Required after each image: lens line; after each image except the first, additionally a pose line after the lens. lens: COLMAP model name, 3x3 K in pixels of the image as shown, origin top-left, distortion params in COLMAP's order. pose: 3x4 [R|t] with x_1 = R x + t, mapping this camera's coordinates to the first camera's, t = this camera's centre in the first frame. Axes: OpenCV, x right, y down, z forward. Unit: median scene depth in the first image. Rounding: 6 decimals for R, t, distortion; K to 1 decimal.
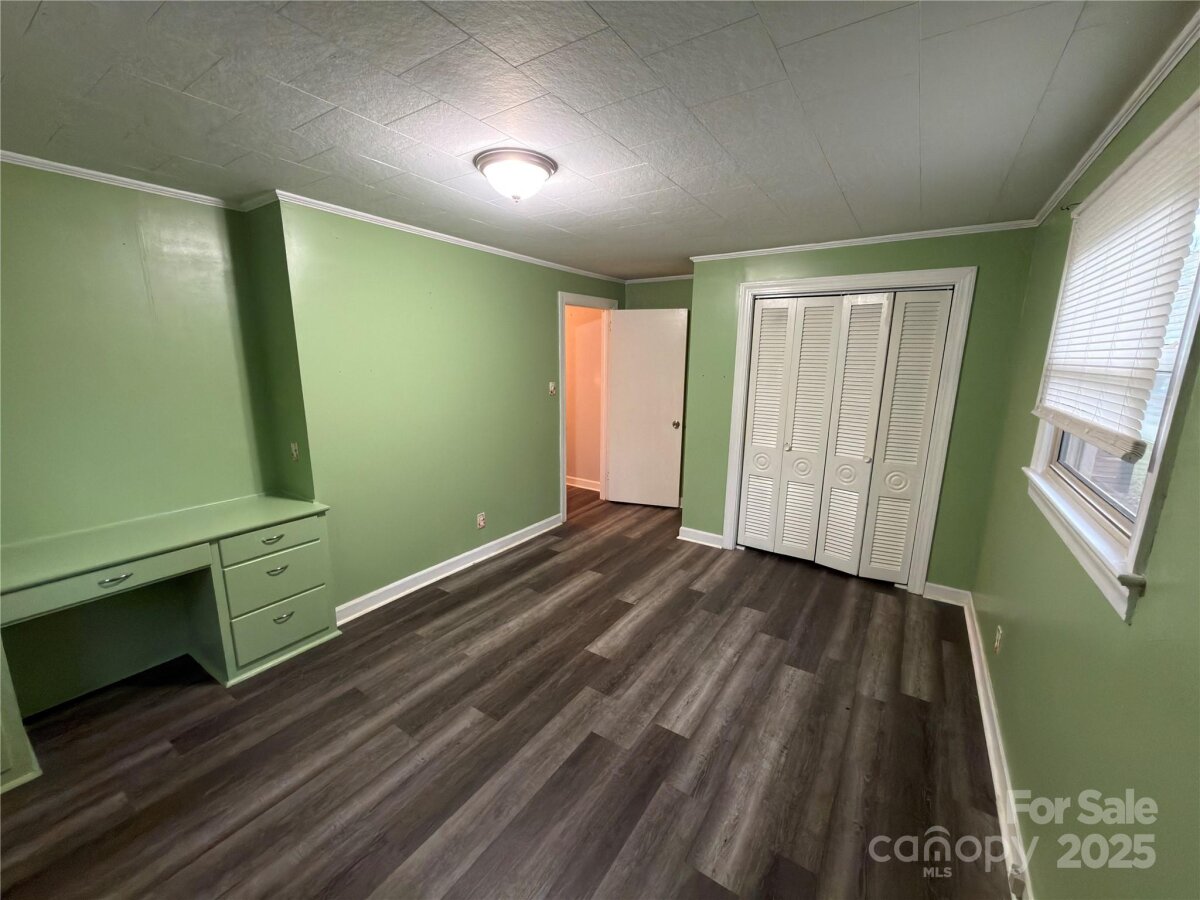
lens RADIAL K [[476.9, 0, 597.2], [0, 476.9, 449.5], [0, 0, 1]] dist [-0.002714, 0.000581]
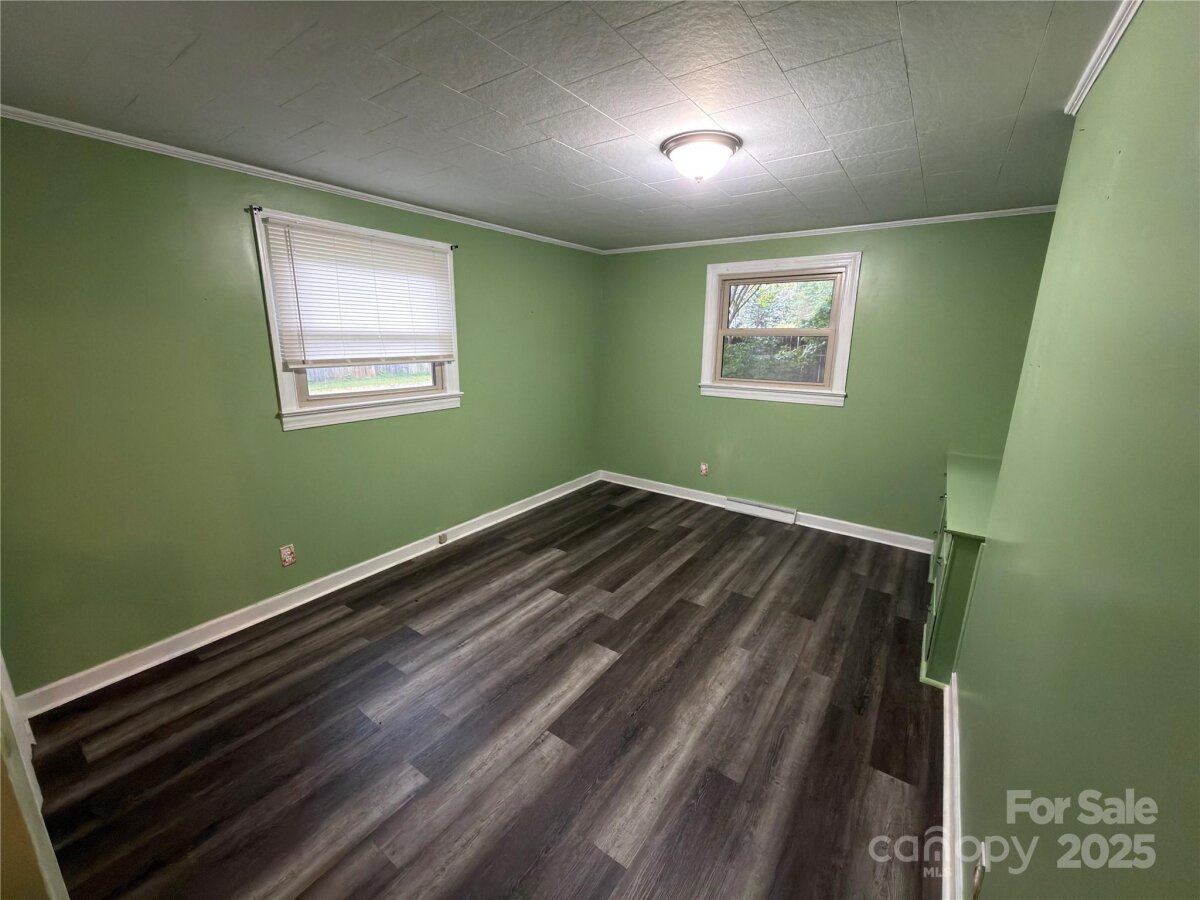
lens RADIAL K [[476.9, 0, 600.6], [0, 476.9, 451.8], [0, 0, 1]] dist [-0.002714, 0.000581]
pose [[-0.999550, -0.025470, 0.015842, 0.011005], [-0.016310, 0.904778, 0.425571, -0.371331], [-0.025173, 0.425121, -0.904786, 1.904076]]
